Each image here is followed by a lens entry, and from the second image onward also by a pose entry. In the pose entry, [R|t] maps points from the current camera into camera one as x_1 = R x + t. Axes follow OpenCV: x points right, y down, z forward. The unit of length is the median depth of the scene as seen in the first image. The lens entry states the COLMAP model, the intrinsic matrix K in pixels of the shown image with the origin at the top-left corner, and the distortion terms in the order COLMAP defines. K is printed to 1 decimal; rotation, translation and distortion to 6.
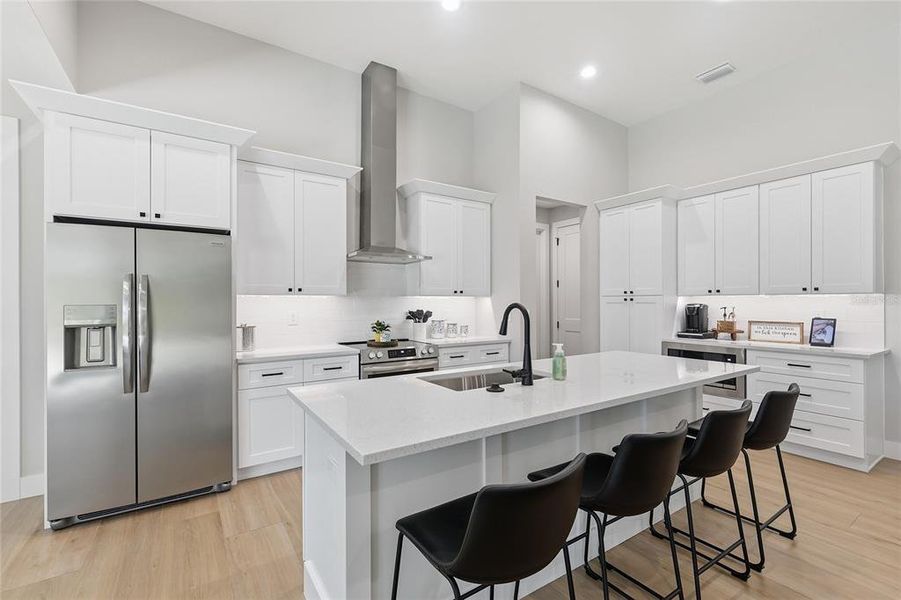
lens RADIAL K [[395.5, 0, 450.5], [0, 395.5, 300.0], [0, 0, 1]] dist [0.000043, 0.000073]
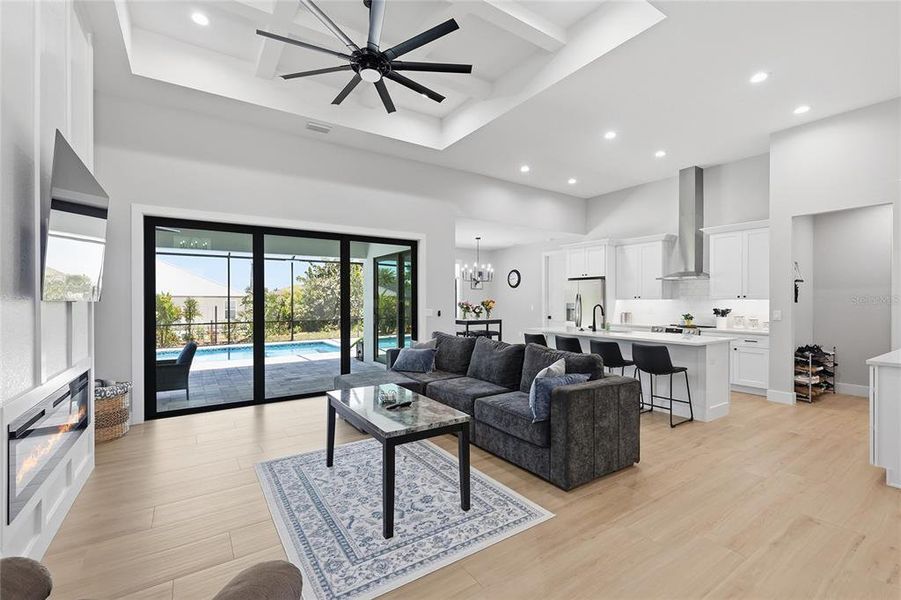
lens RADIAL K [[395.5, 0, 450.5], [0, 395.5, 300.0], [0, 0, 1]] dist [0.000043, 0.000073]
pose [[-0.000374, 0.001243, -0.999999, 1.540554], [0.006794, 0.999976, 0.001241, -0.018202], [0.999977, -0.006794, -0.000383, -0.042727]]
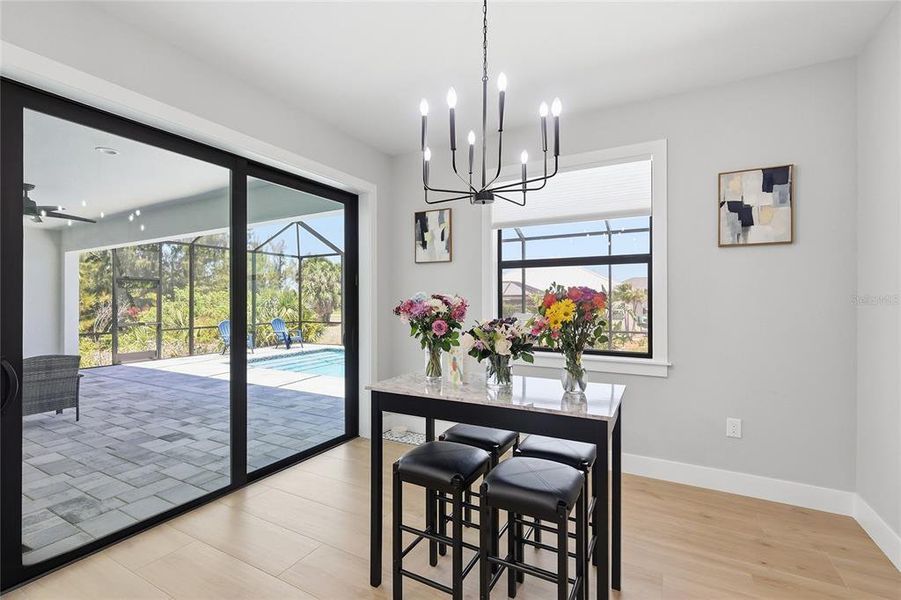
lens RADIAL K [[395.5, 0, 450.5], [0, 395.5, 300.0], [0, 0, 1]] dist [0.000043, 0.000073]
pose [[-0.891184, 0.003973, -0.453625, -0.534834], [0.007685, 0.999950, -0.006340, 0.002961], [0.453577, -0.009137, -0.891170, 0.508673]]
